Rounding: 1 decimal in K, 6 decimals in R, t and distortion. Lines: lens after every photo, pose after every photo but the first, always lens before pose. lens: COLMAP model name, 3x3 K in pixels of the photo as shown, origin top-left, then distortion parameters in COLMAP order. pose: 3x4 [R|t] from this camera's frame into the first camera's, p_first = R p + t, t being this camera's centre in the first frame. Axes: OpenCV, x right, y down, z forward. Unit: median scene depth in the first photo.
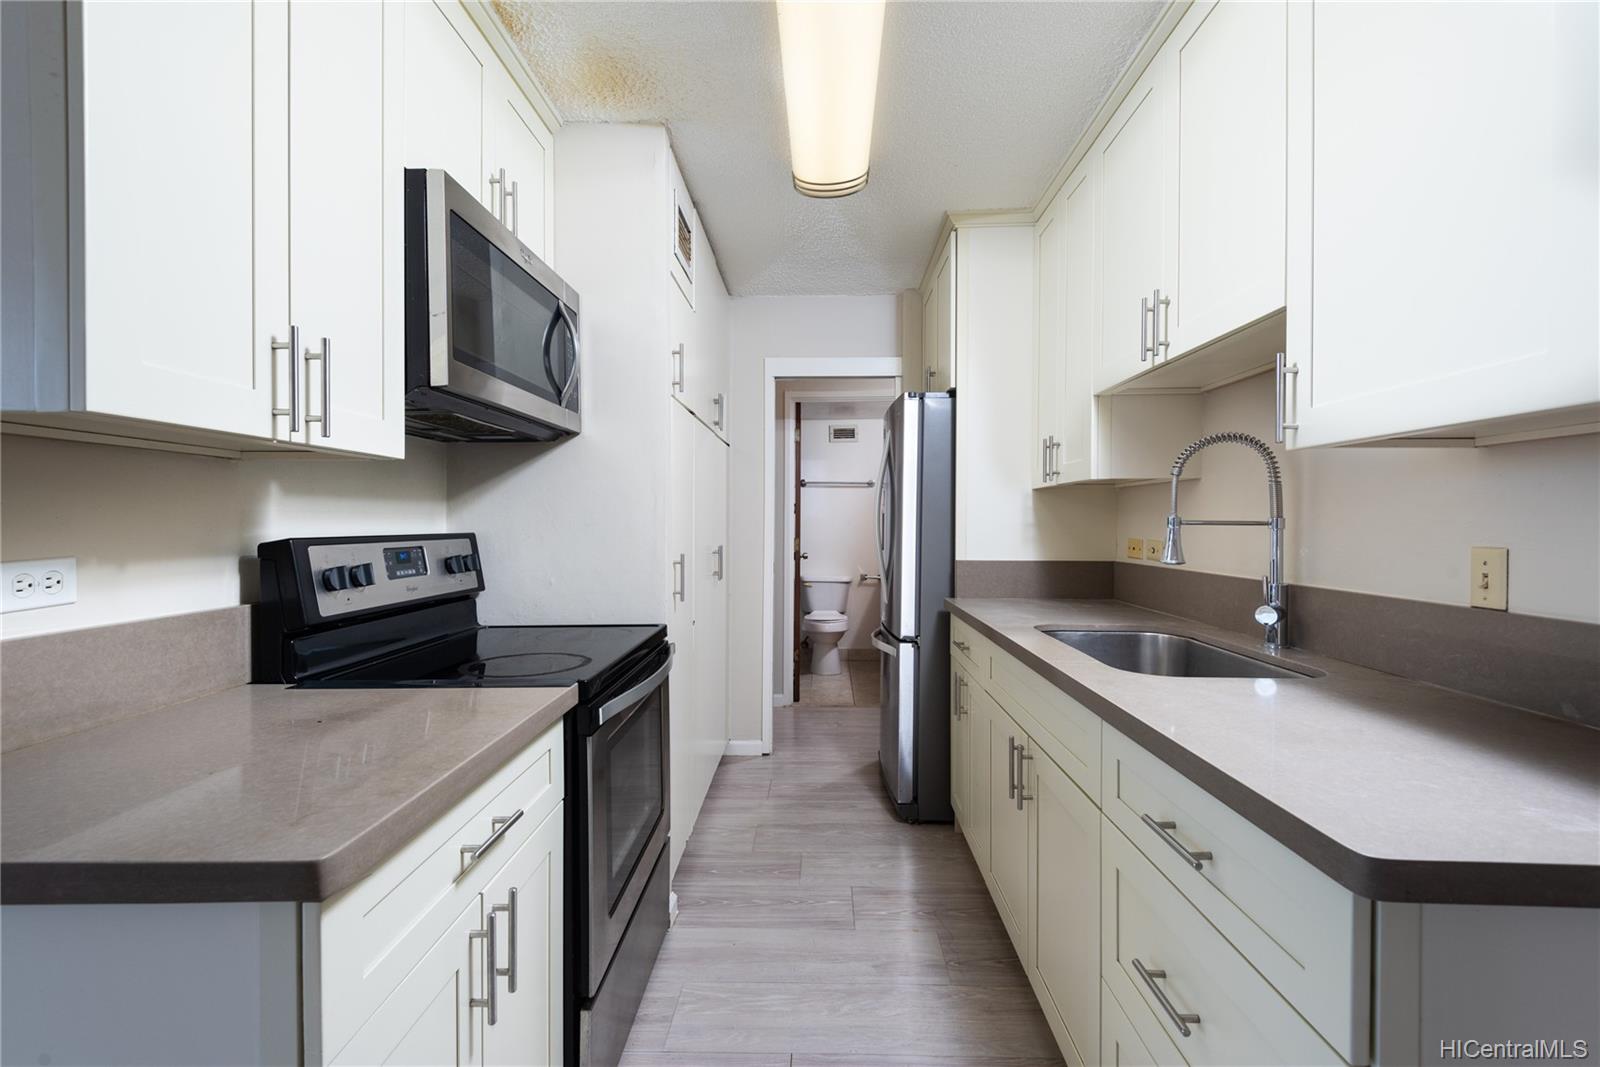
lens RADIAL K [[724.5, 0, 799.9], [0, 724.5, 529.3], [0, 0, 1]] dist [0.032995, -0.020390]
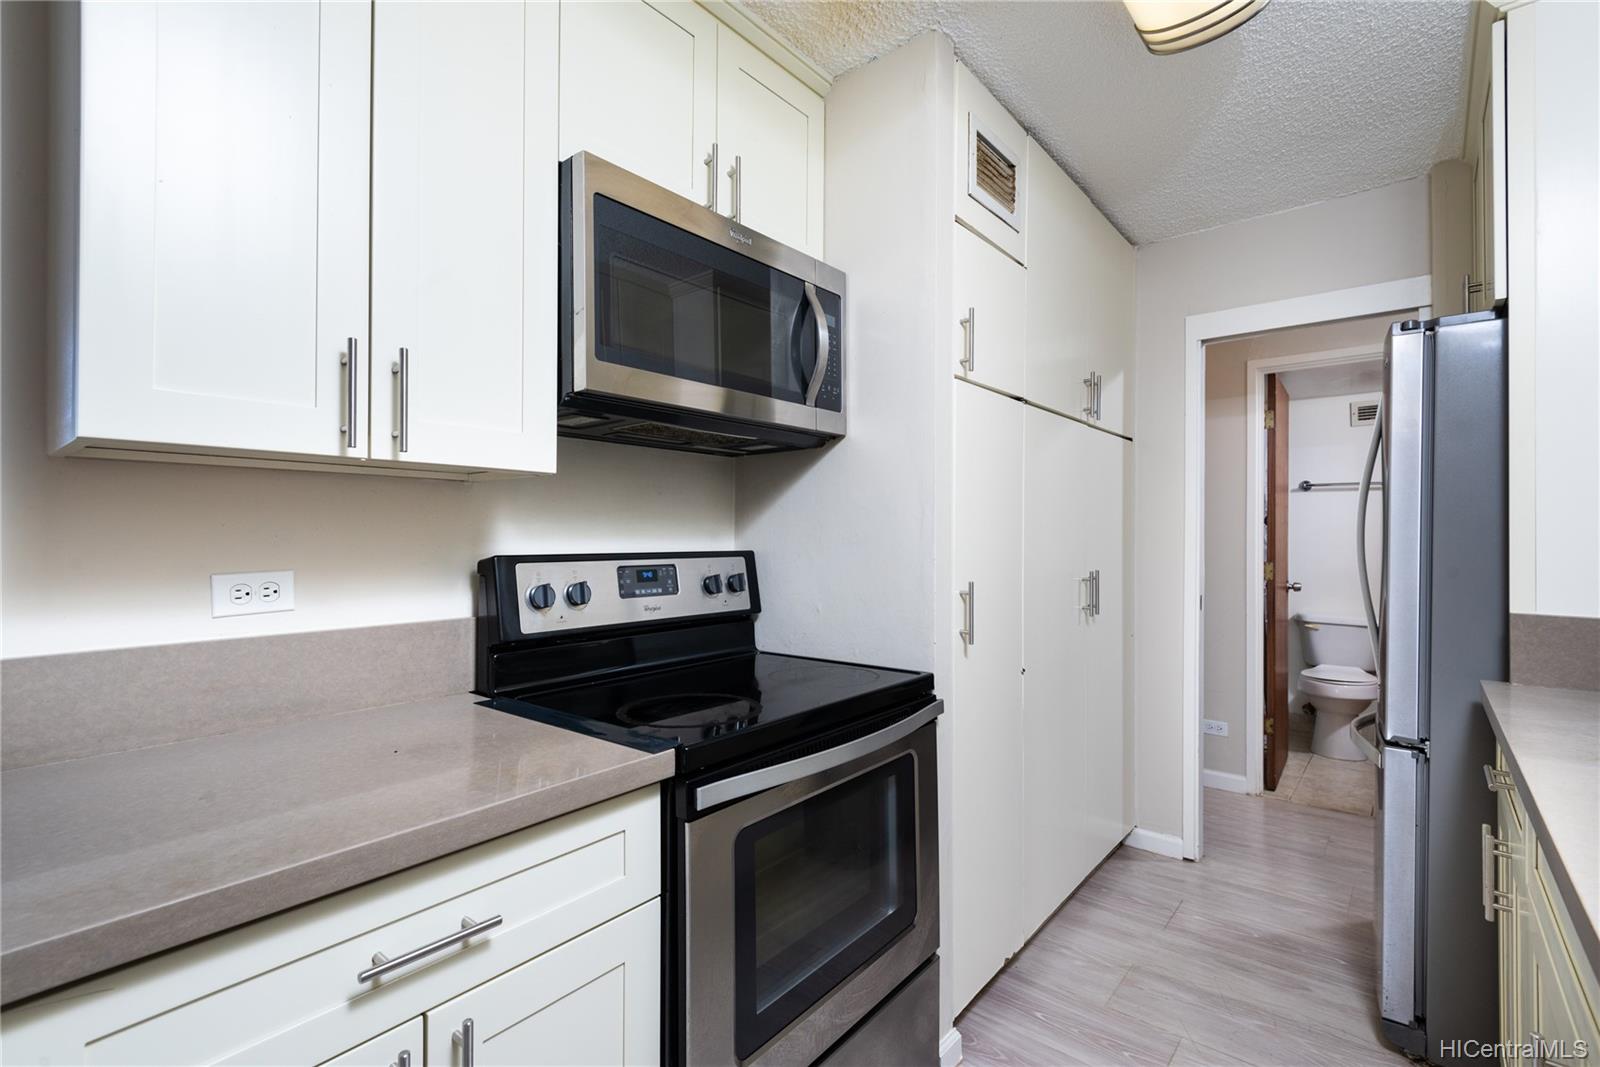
lens RADIAL K [[724.5, 0, 799.9], [0, 724.5, 529.3], [0, 0, 1]] dist [0.032995, -0.020390]
pose [[0.782360, -0.004025, -0.622813, 0.182015], [-0.008992, 0.999802, -0.017758, -0.006855], [0.622761, 0.019493, 0.782169, 0.304549]]
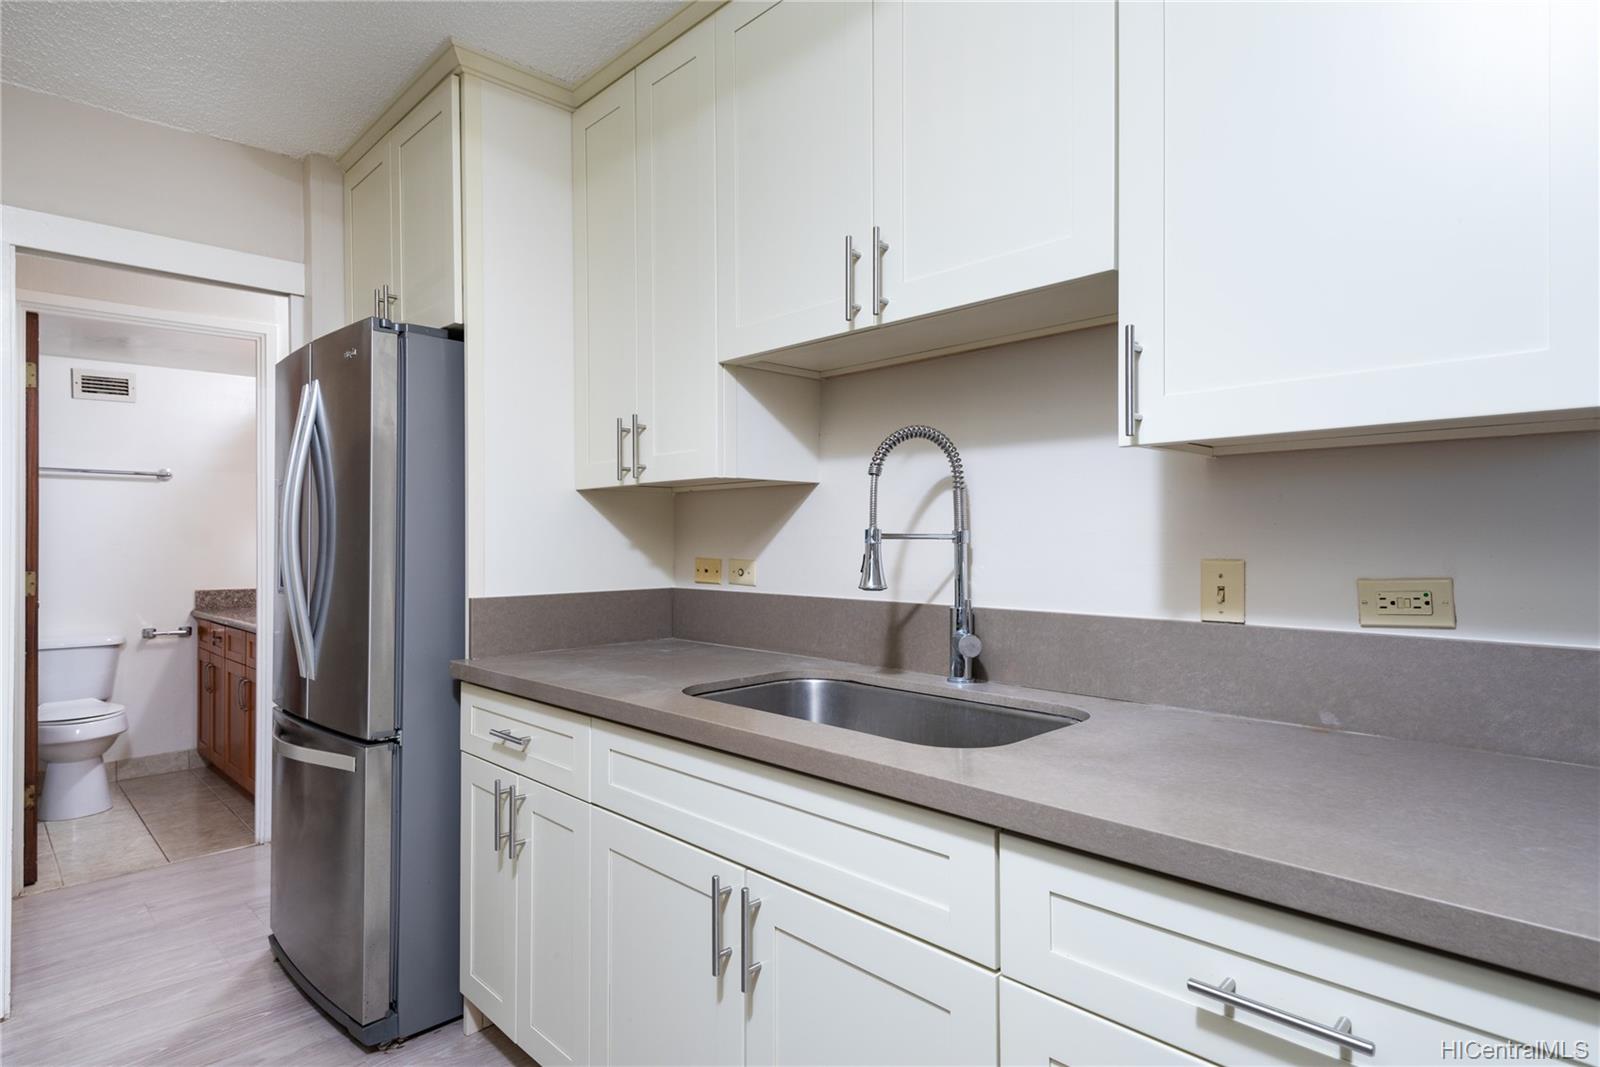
lens RADIAL K [[856.3, 0, 800.5], [0, 856.3, 536.9], [0, 0, 1]] dist [0.047863, -0.026410]
pose [[0.690073, -0.004854, 0.723724, -0.165233], [0.013227, 0.999895, -0.005905, -0.003565], [-0.723619, 0.013648, 0.690064, 0.351269]]
